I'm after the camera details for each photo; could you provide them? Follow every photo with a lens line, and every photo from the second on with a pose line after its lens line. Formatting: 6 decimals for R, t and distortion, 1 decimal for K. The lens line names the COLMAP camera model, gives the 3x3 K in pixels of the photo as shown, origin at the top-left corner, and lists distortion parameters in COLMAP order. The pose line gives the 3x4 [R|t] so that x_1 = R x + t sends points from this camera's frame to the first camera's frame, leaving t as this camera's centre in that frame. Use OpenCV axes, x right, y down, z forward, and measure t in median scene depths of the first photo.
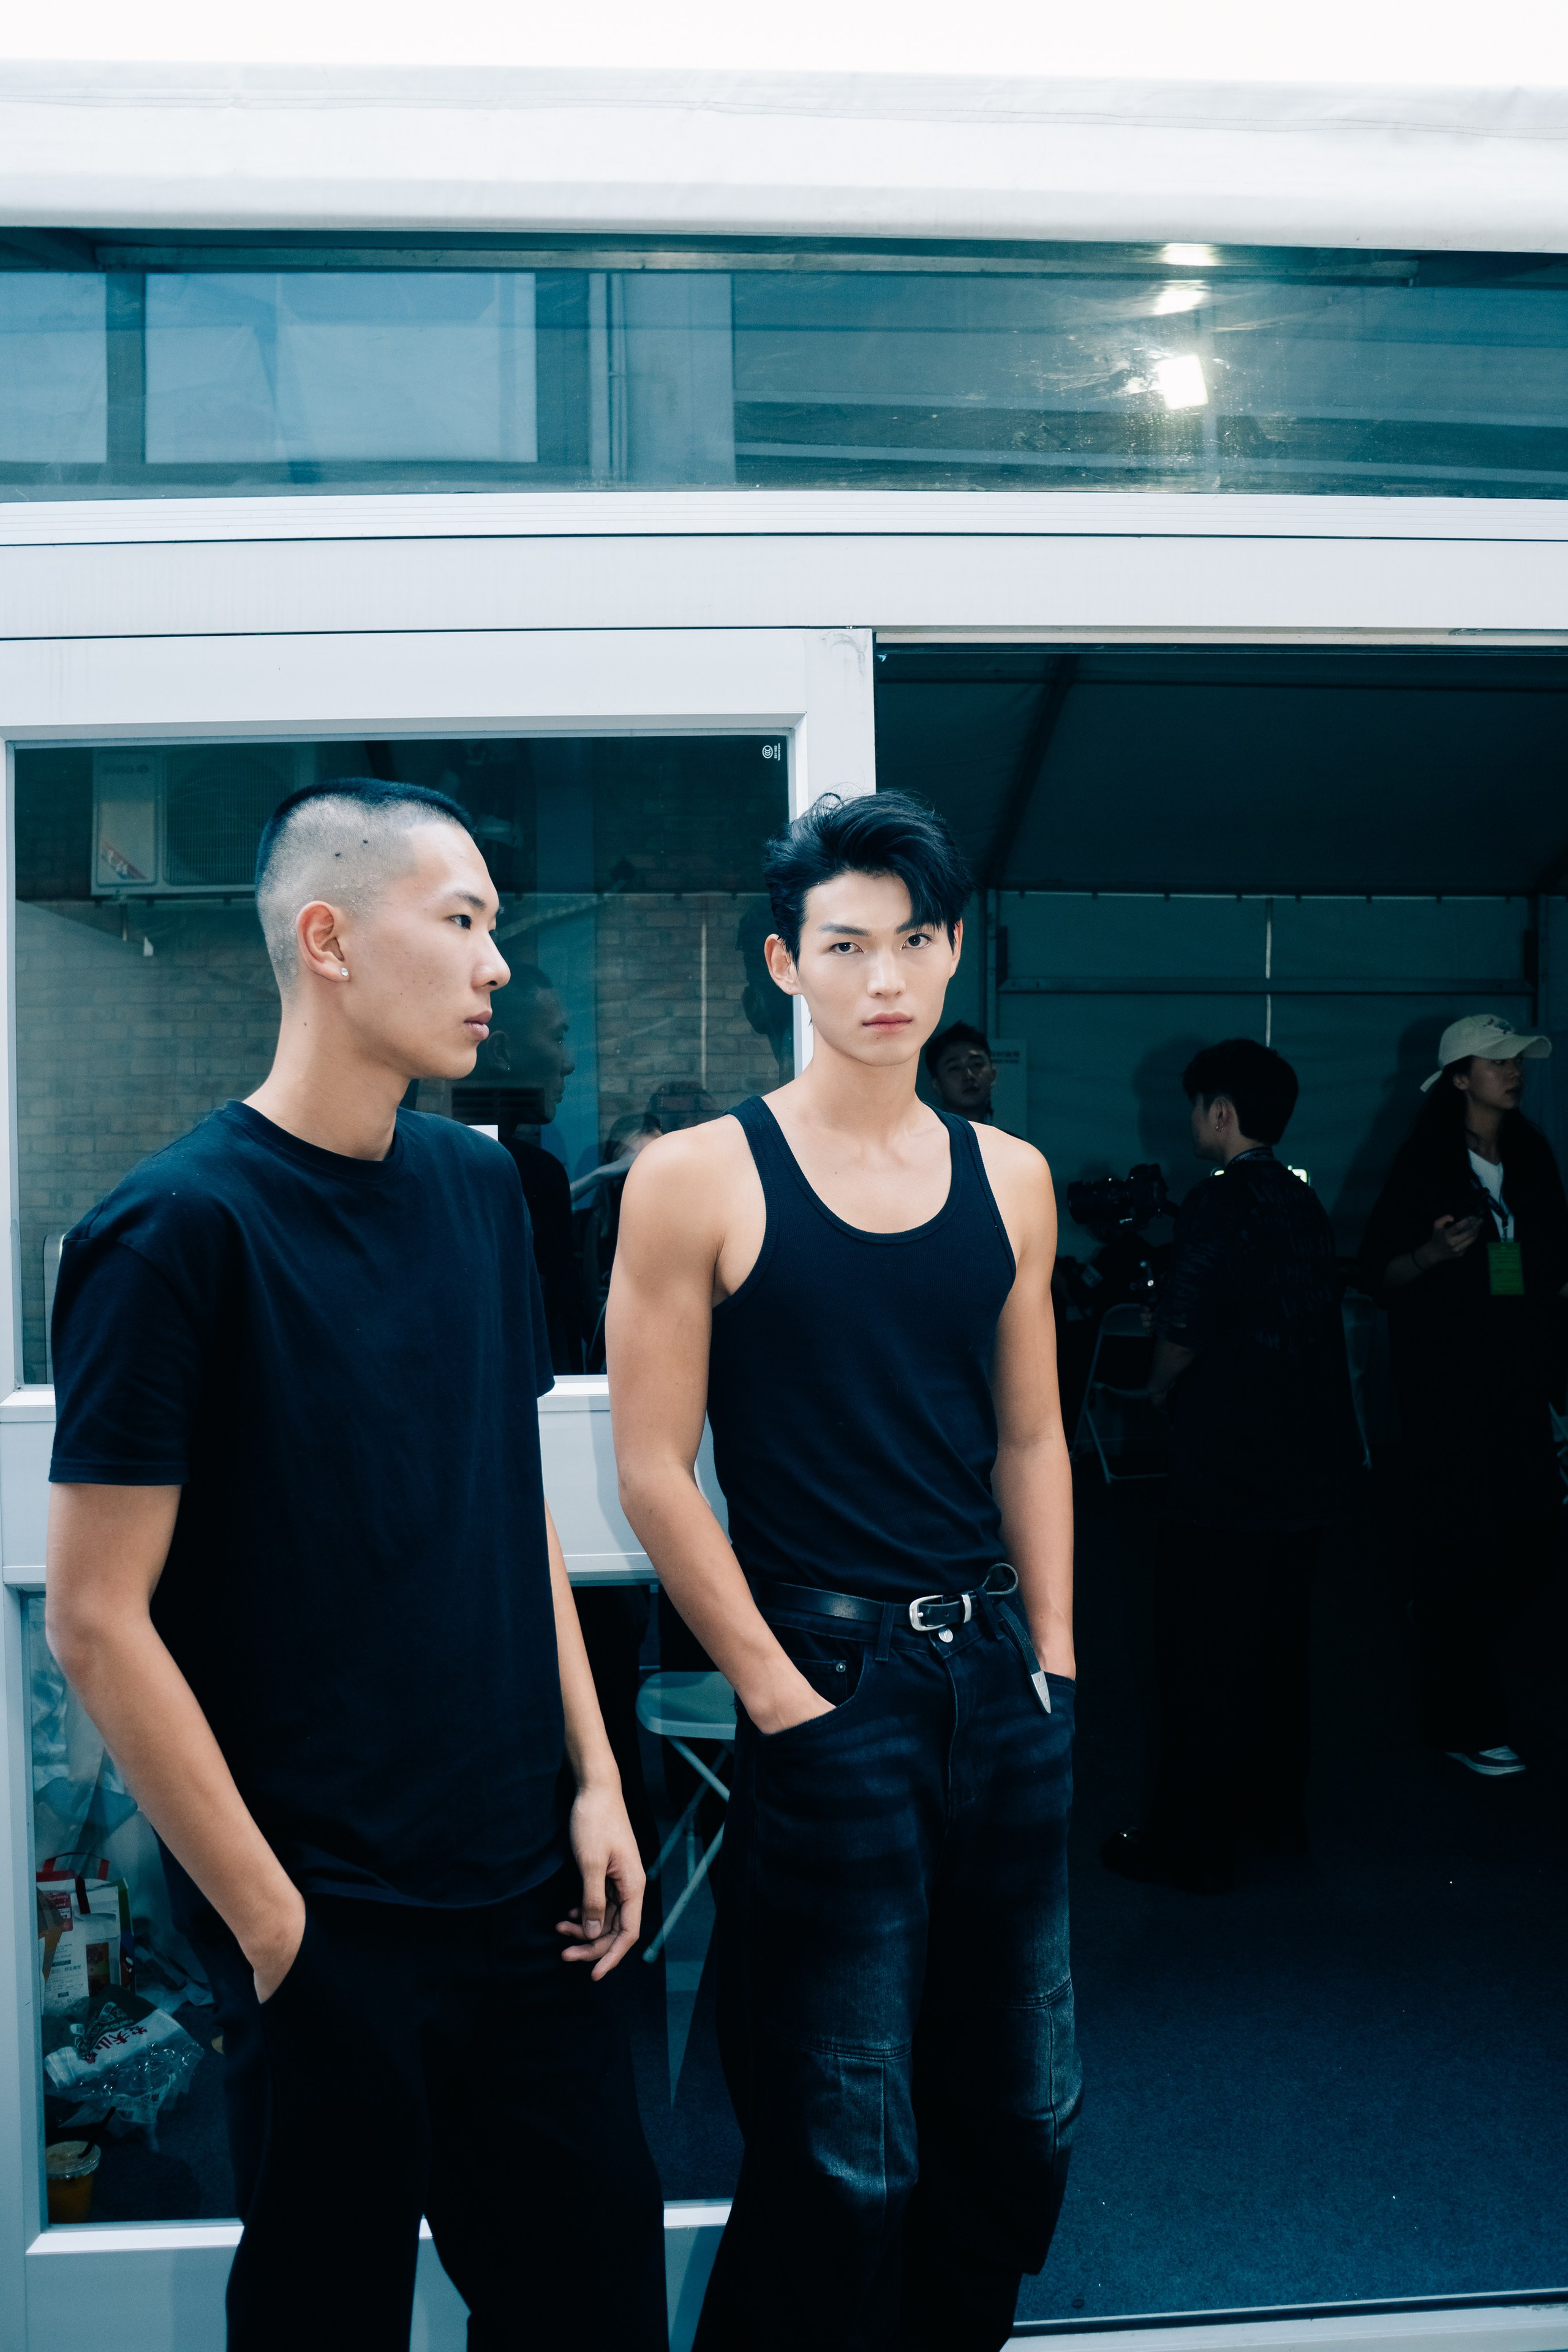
lens RADIAL K [[2087.7, 0, 768.6], [0, 2087.7, 1180.9], [0, 0, 1]] dist [-0.137557, 0.126822]
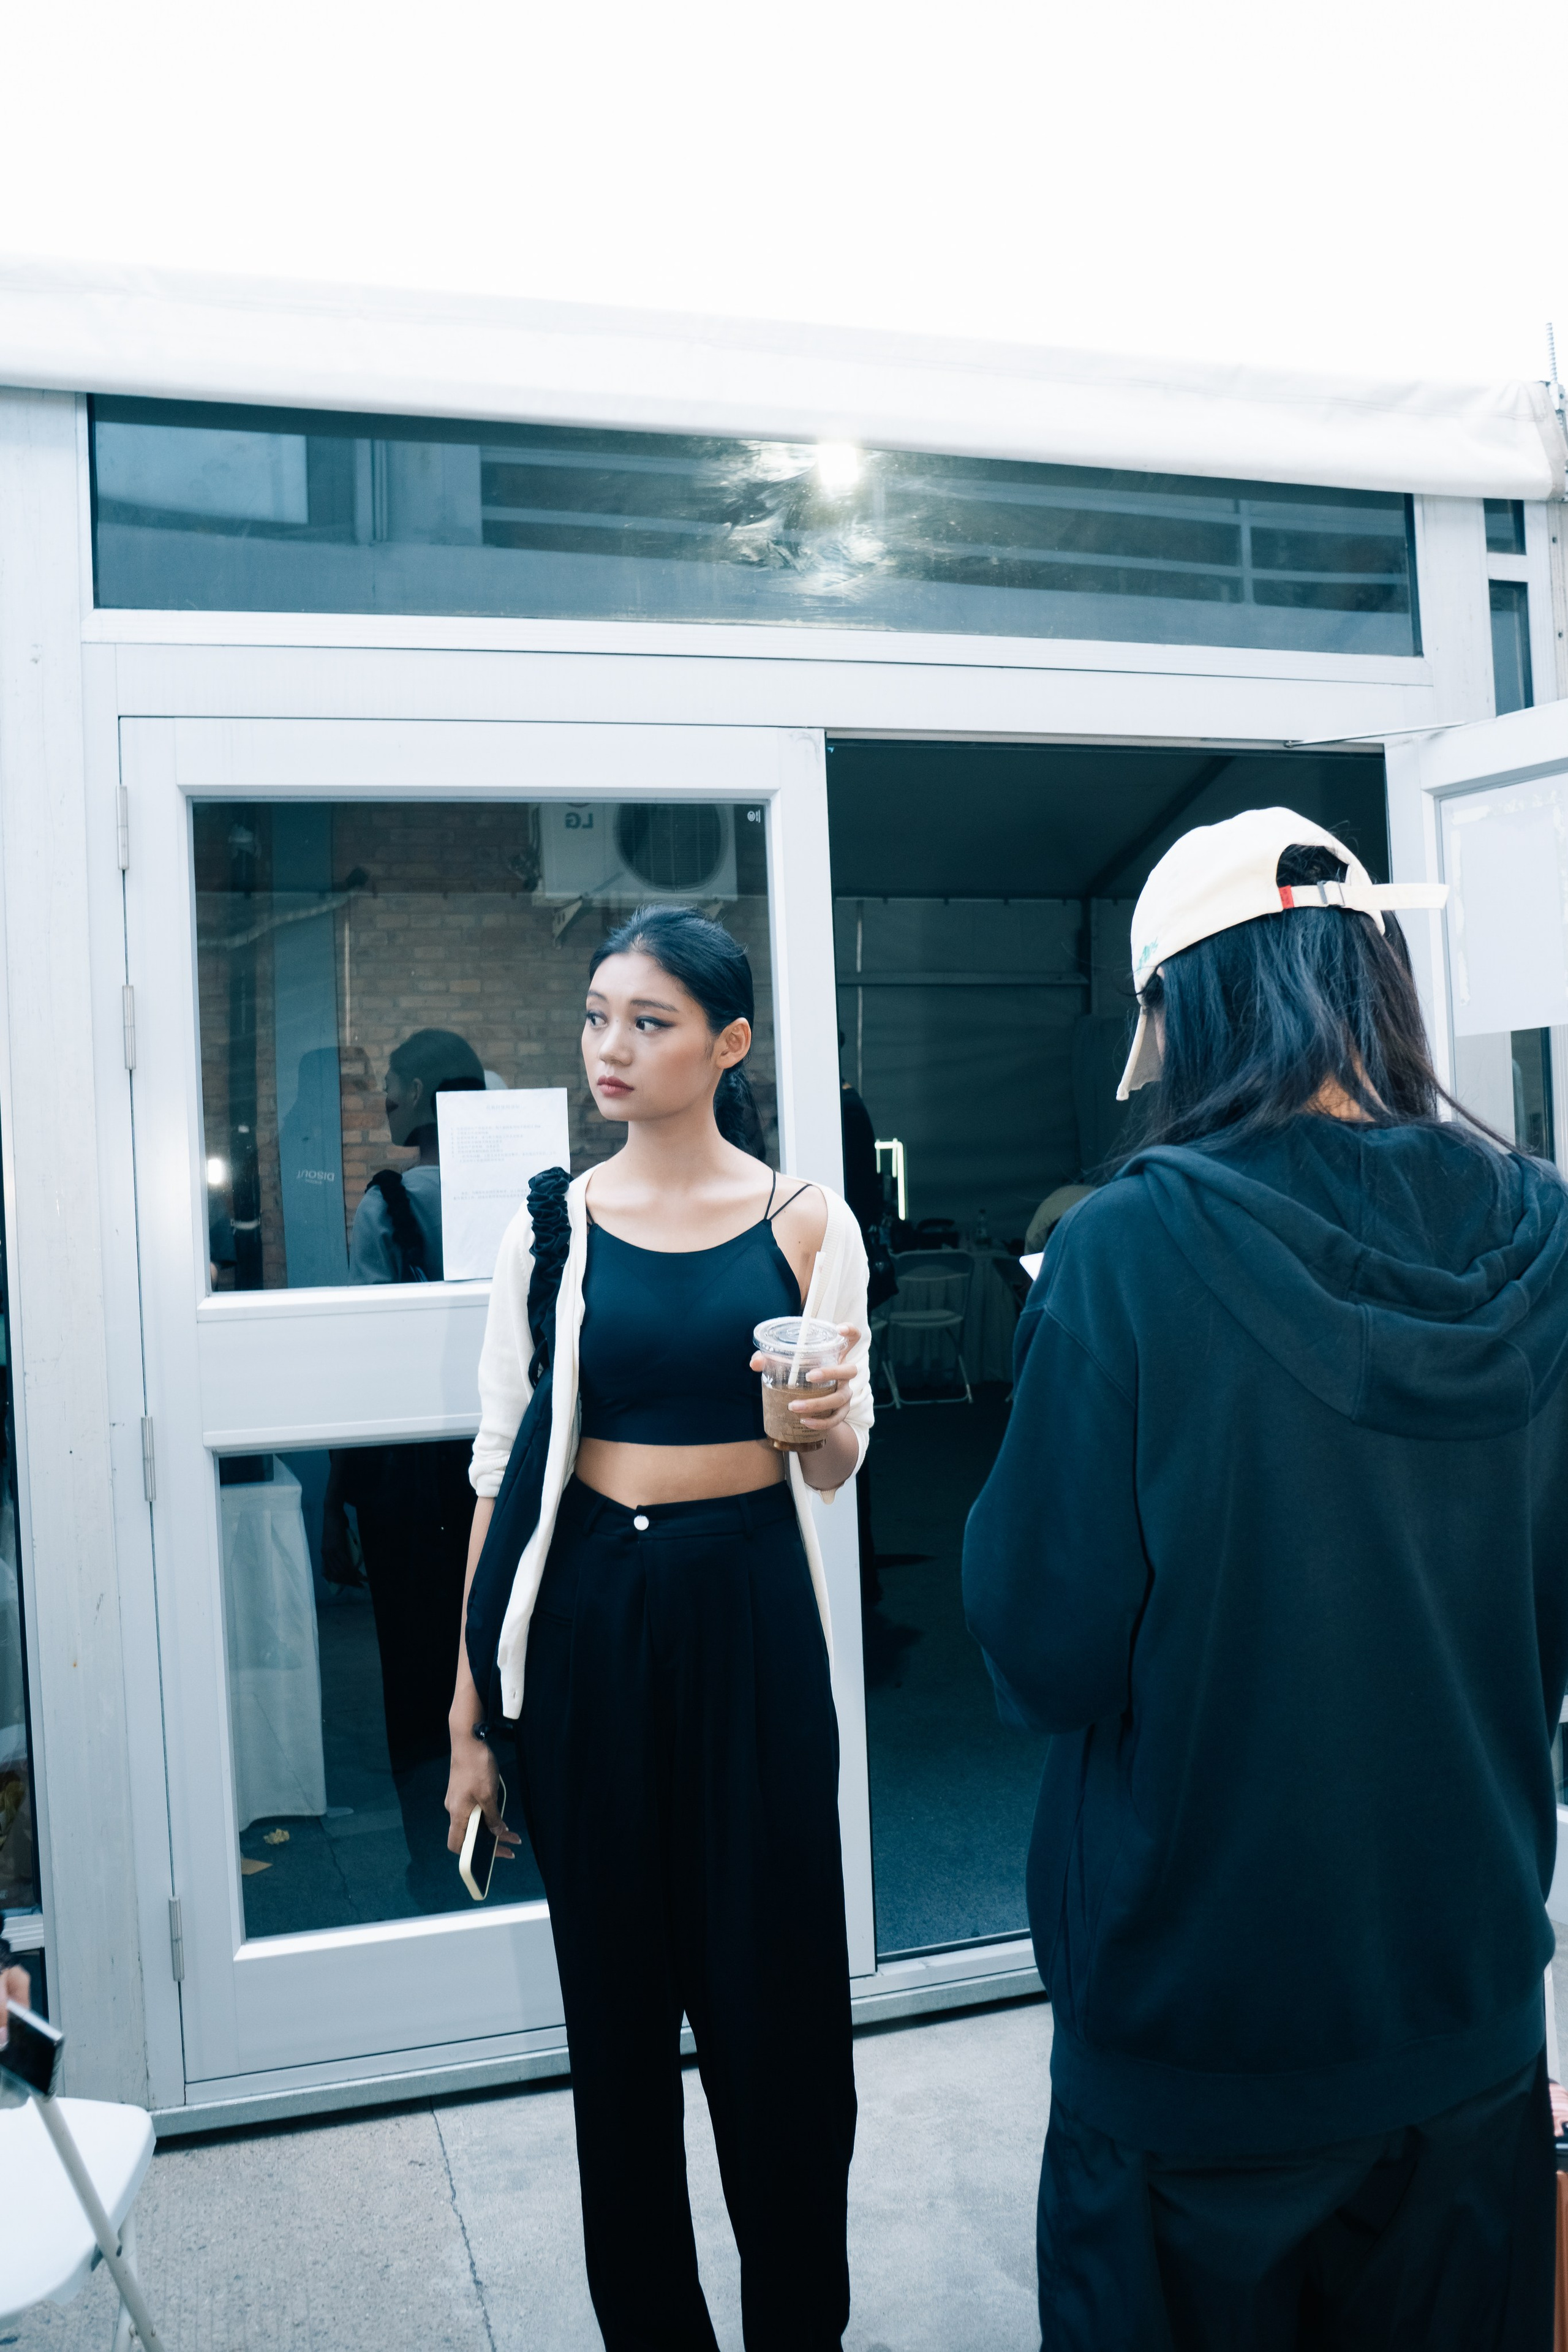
lens RADIAL K [[2087.7, 0, 791.6], [0, 2087.7, 1172.9], [0, 0, 1]] dist [-0.137557, 0.126822]
pose [[0.968699, -0.021120, 0.247339, -0.317666], [0.021039, 0.999774, 0.002972, 0.026973], [-0.247345, 0.002324, 0.968925, -0.342269]]
